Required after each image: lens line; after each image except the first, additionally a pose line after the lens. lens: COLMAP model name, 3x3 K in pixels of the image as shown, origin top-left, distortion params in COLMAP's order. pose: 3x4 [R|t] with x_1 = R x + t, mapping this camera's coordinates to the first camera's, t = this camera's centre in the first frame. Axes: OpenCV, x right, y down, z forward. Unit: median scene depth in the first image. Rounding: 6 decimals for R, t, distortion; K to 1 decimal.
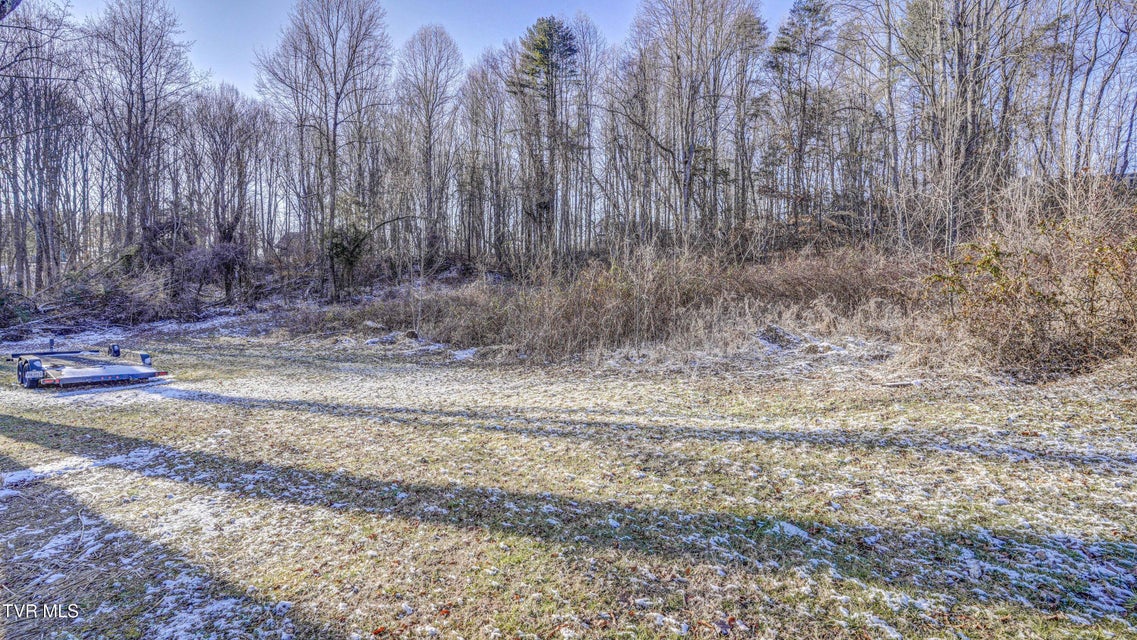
lens RADIAL K [[579.6, 0, 570.9], [0, 579.6, 316.7], [0, 0, 1]] dist [-0.052207, 0.043884]
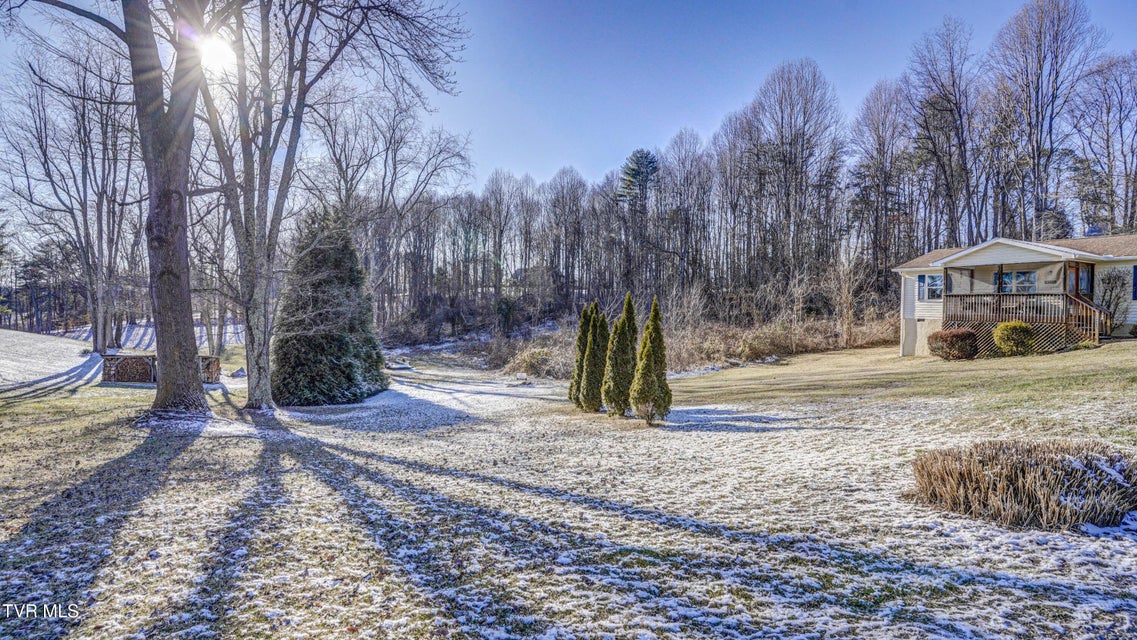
lens RADIAL K [[583.9, 0, 568.5], [0, 583.9, 320.0], [0, 0, 1]] dist [-0.023935, -0.000159]
pose [[0.914787, 0.016753, -0.403588, 0.789265], [-0.020898, 0.999764, -0.005868, -0.094218], [0.403395, 0.013802, 0.914922, -0.942468]]
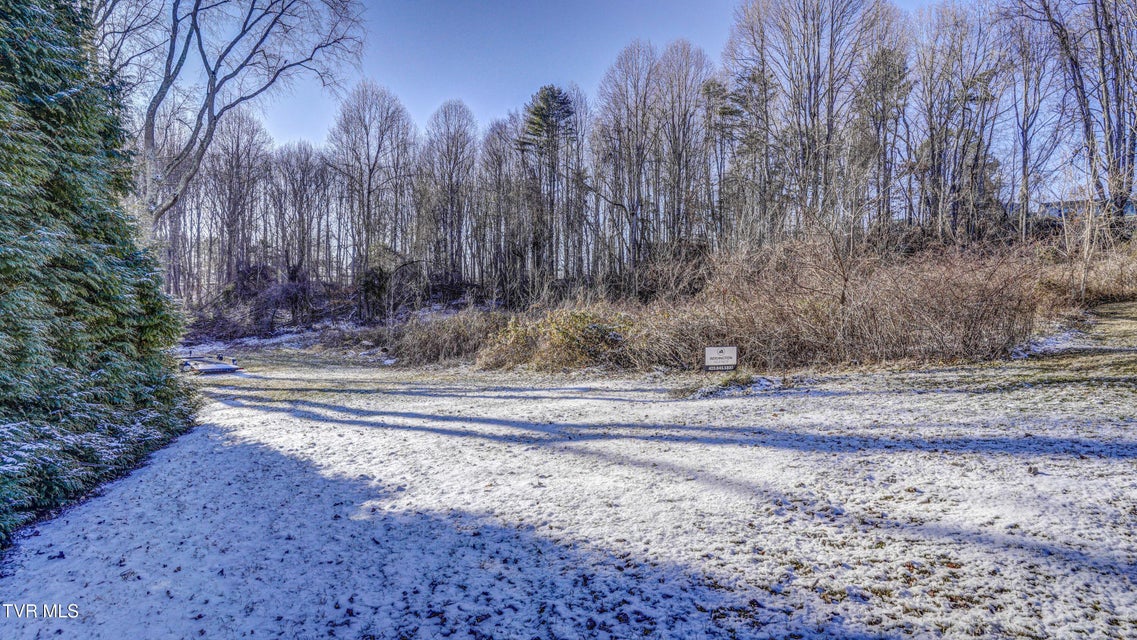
lens RADIAL K [[583.9, 0, 568.5], [0, 583.9, 320.0], [0, 0, 1]] dist [-0.023935, -0.000159]
pose [[0.991779, 0.001638, -0.127953, 0.297134], [-0.003461, 0.999896, -0.014029, -0.020147], [0.127917, 0.014356, 0.991681, -0.380432]]
